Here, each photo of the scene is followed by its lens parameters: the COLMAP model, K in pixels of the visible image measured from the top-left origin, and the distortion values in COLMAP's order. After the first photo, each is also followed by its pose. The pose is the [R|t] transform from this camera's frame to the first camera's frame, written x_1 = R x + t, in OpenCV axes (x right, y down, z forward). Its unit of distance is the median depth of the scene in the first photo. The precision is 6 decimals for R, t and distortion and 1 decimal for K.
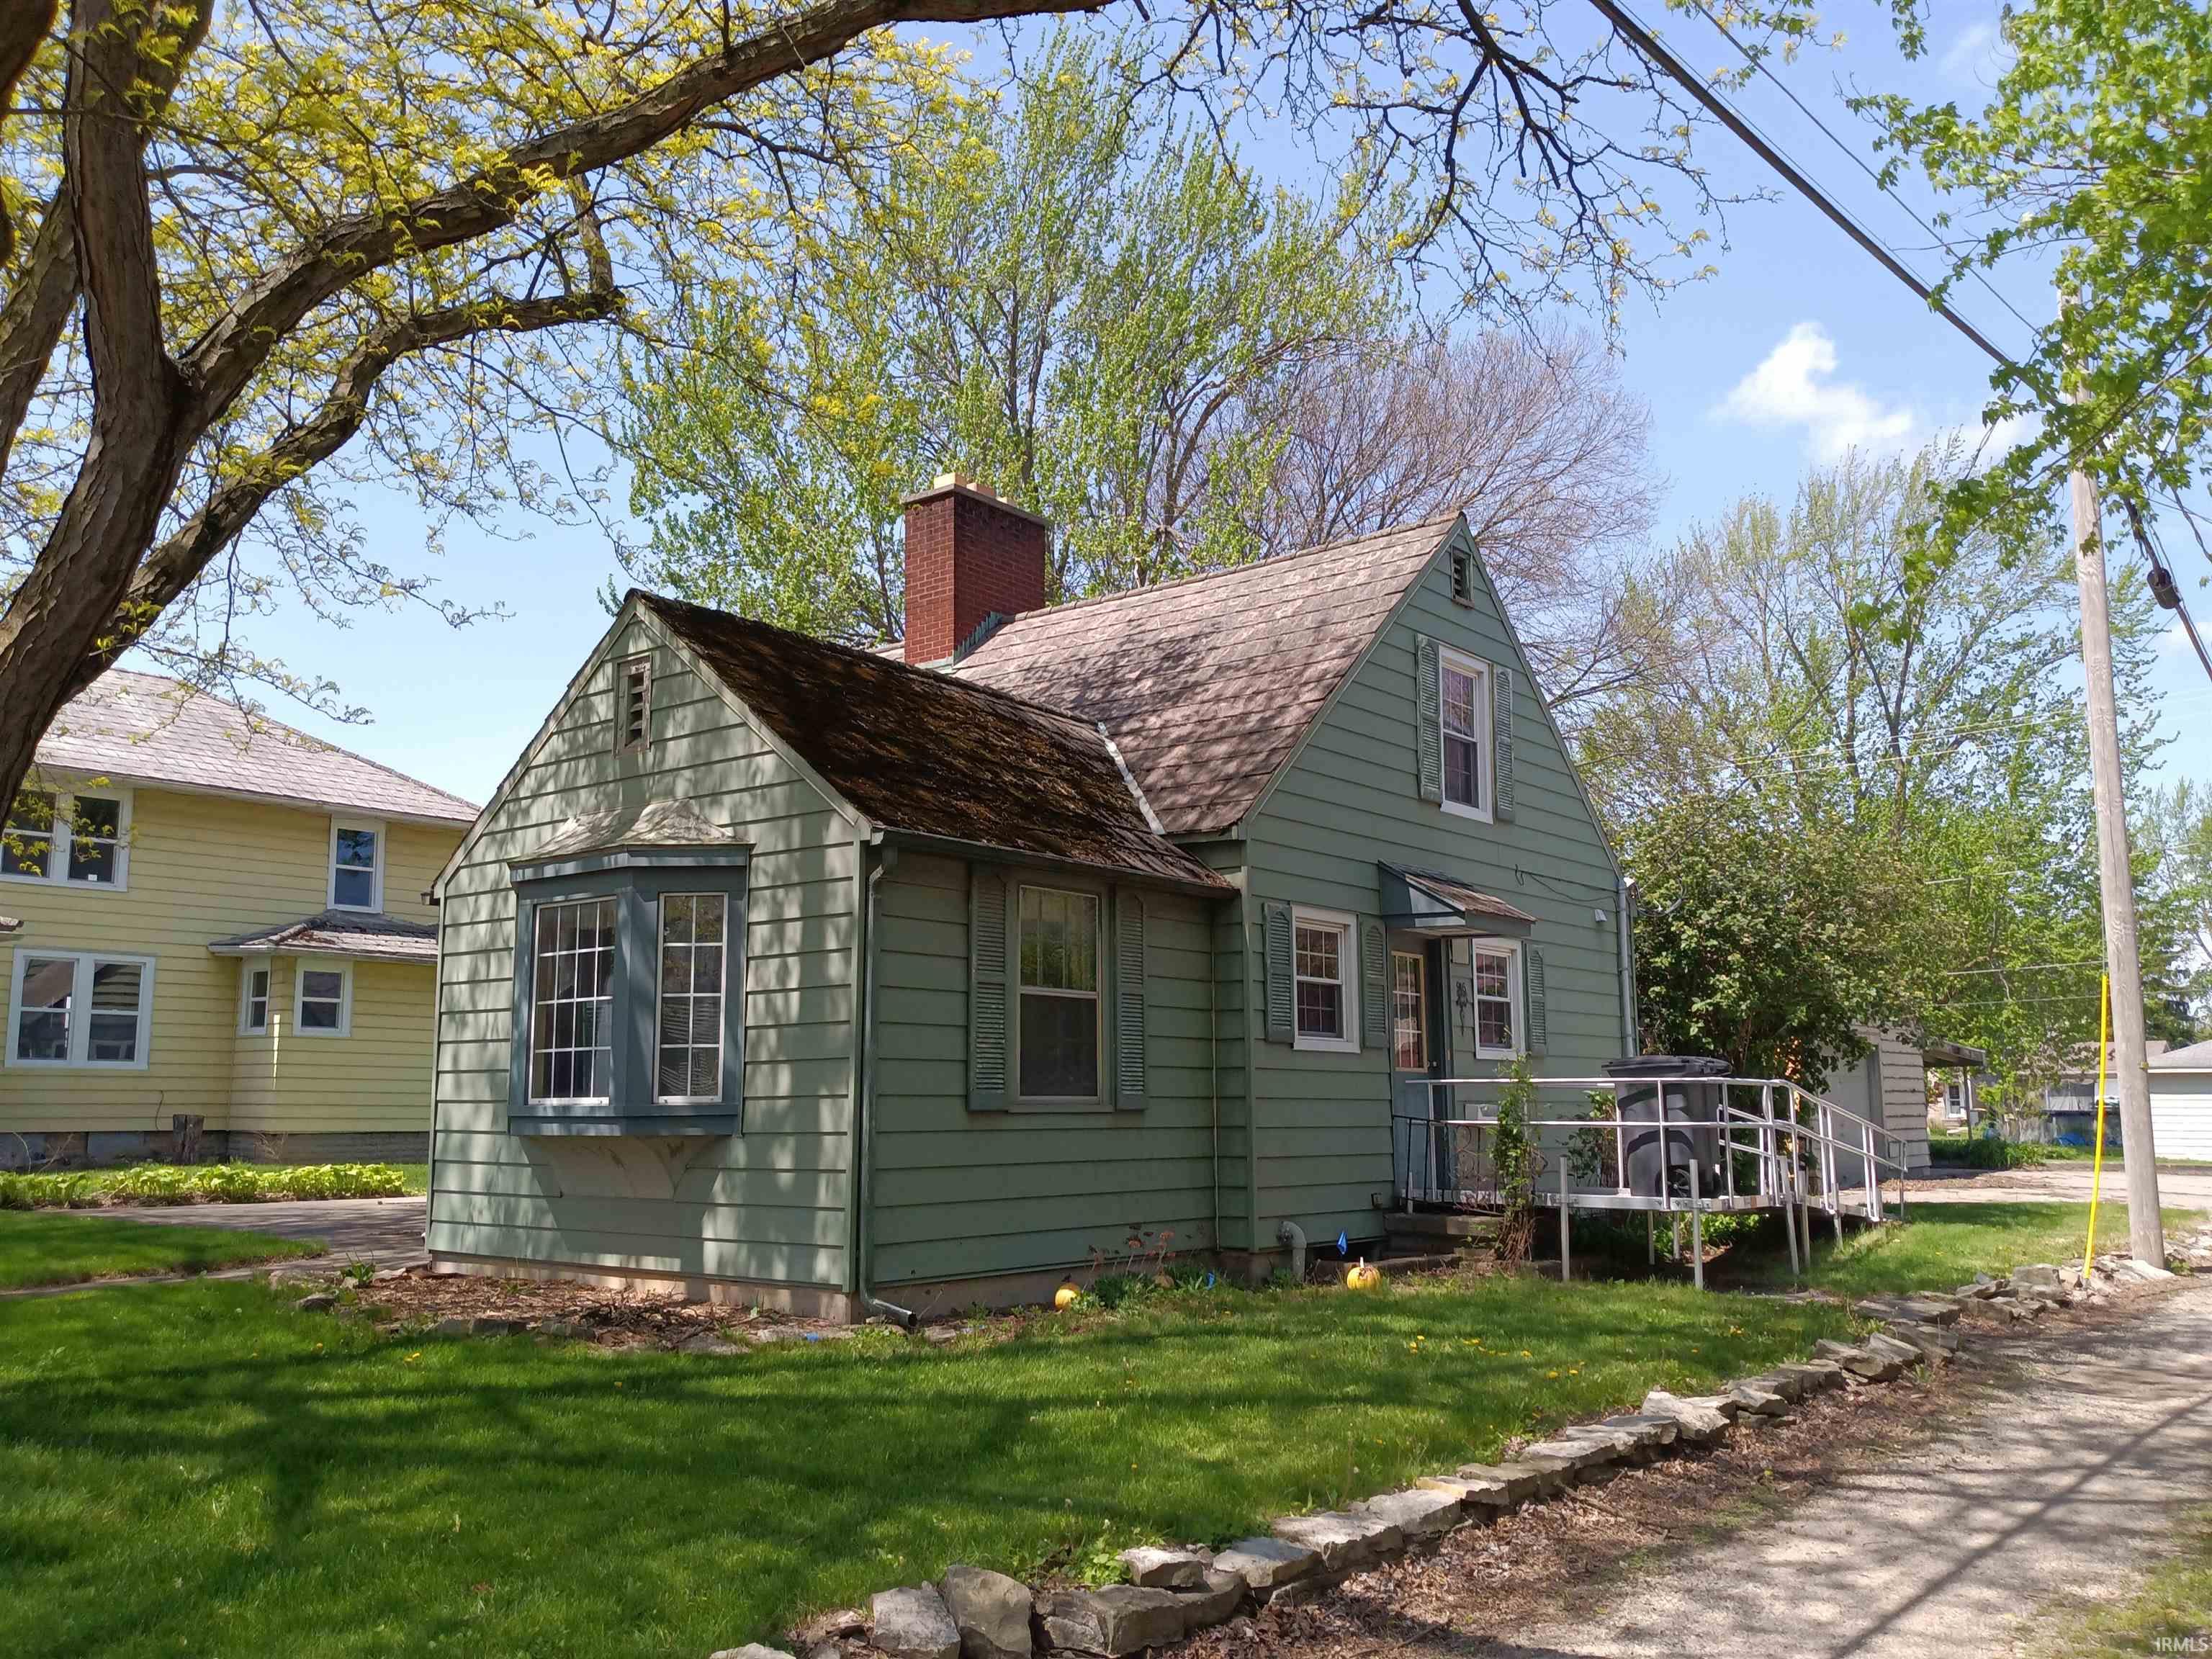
lens RADIAL K [[1793.3, 0, 1094.1], [0, 1793.3, 815.9], [0, 0, 1]] dist [0.024871, -0.024315]
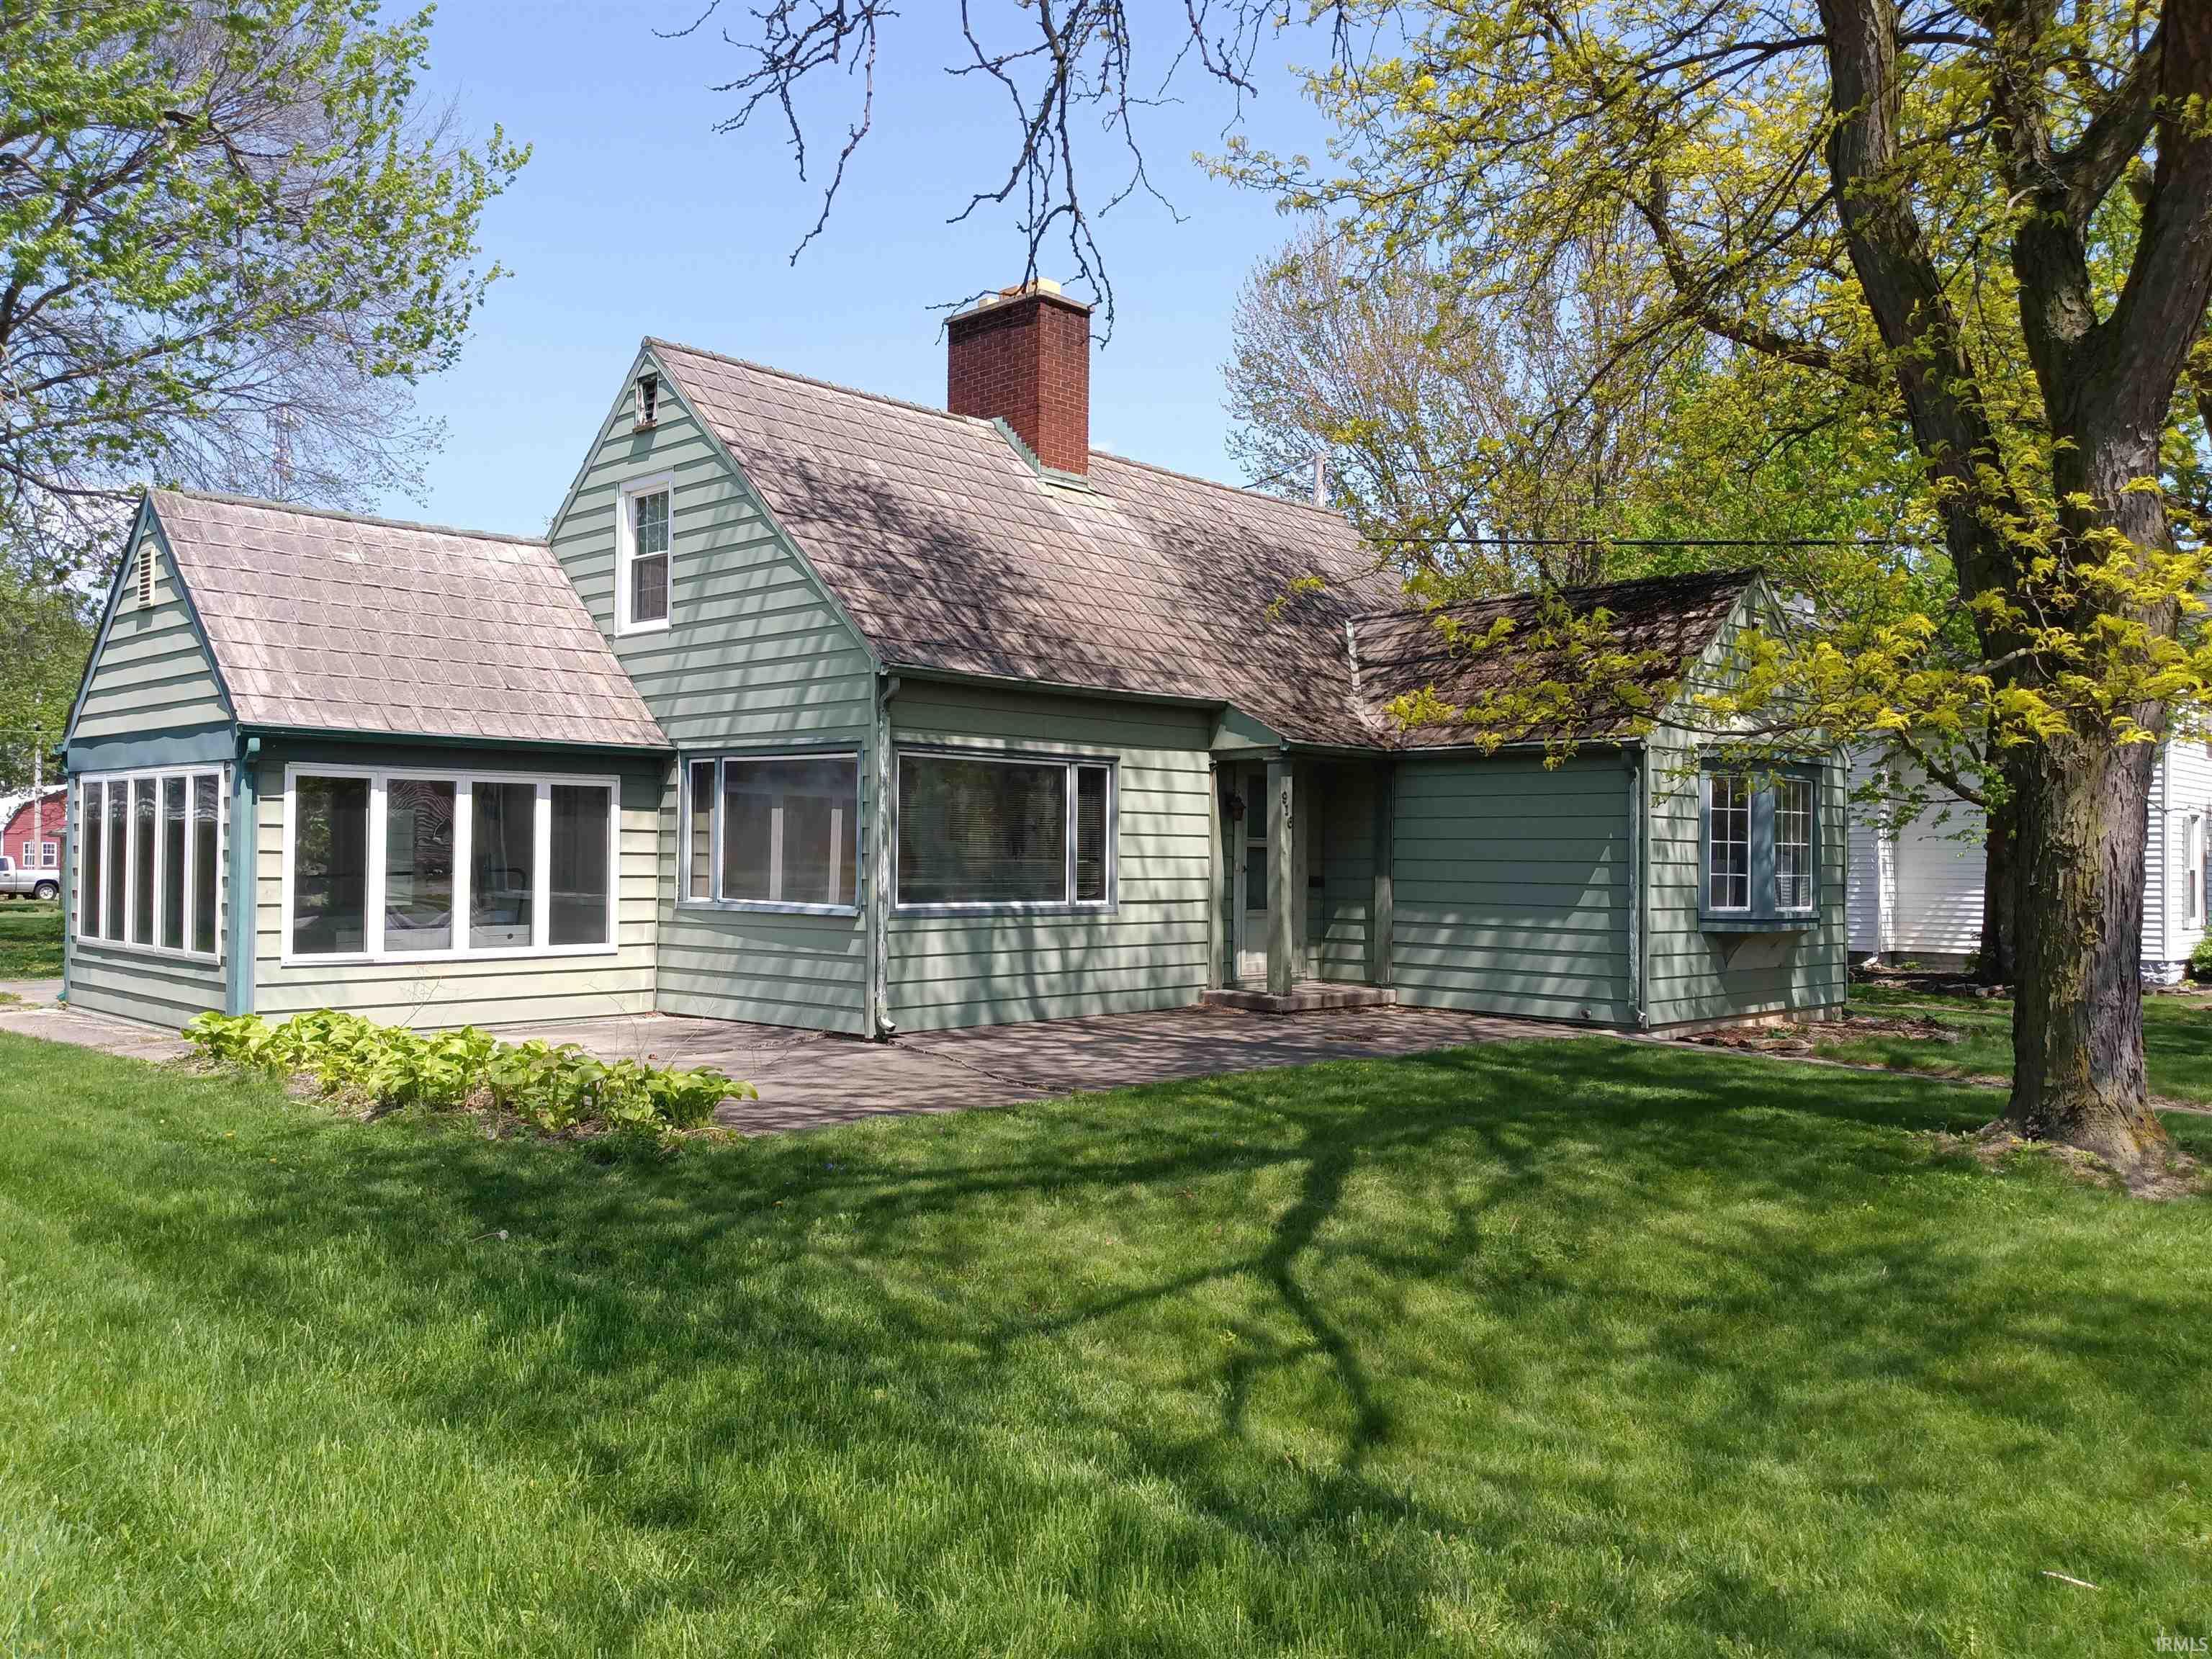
lens RADIAL K [[1793.3, 0, 1093.8], [0, 1793.3, 836.6], [0, 0, 1]] dist [0.024871, -0.024315]
pose [[0.107338, 0.022609, 0.993965, -1.868159], [-0.168008, 0.985776, -0.004279, 0.200819], [-0.979924, -0.166534, 0.109610, 1.400563]]
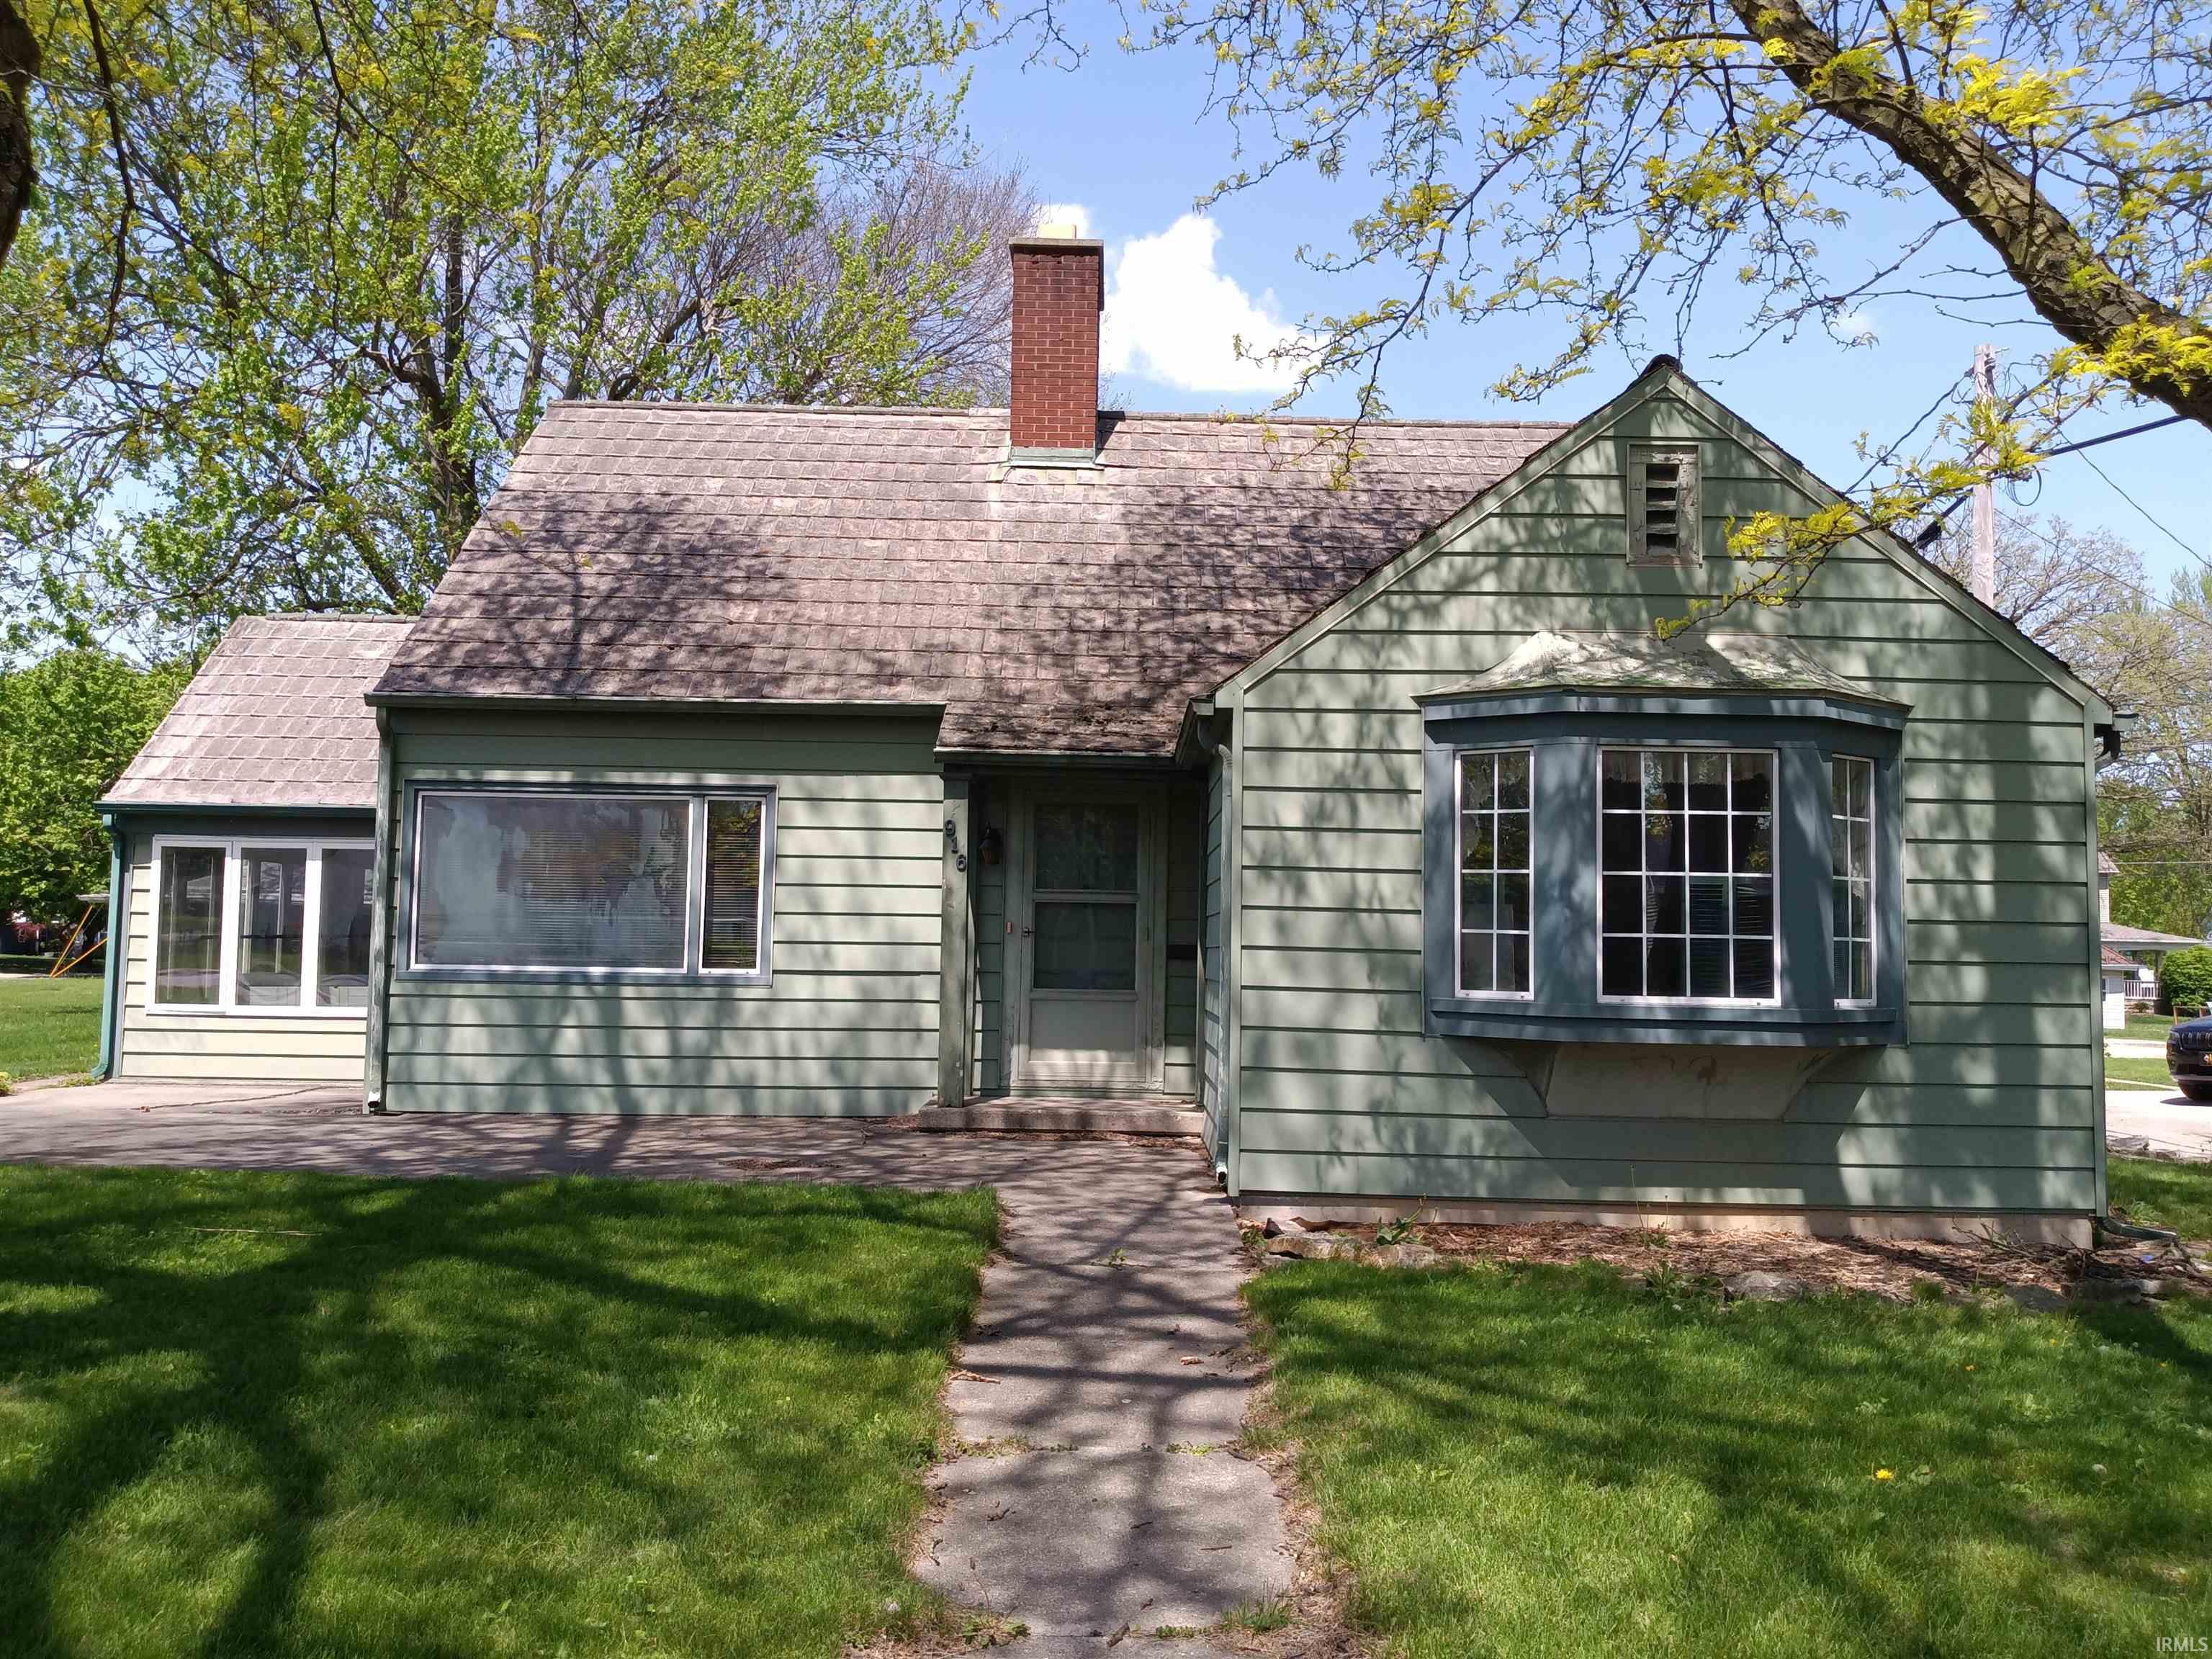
lens RADIAL K [[1793.3, 0, 1106.5], [0, 1793.3, 830.1], [0, 0, 1]] dist [0.024871, -0.024315]
pose [[0.786093, 0.064782, 0.614704, -0.964332], [-0.120755, 0.991425, 0.049939, 0.073876], [-0.606198, -0.113485, 0.787176, 0.528551]]
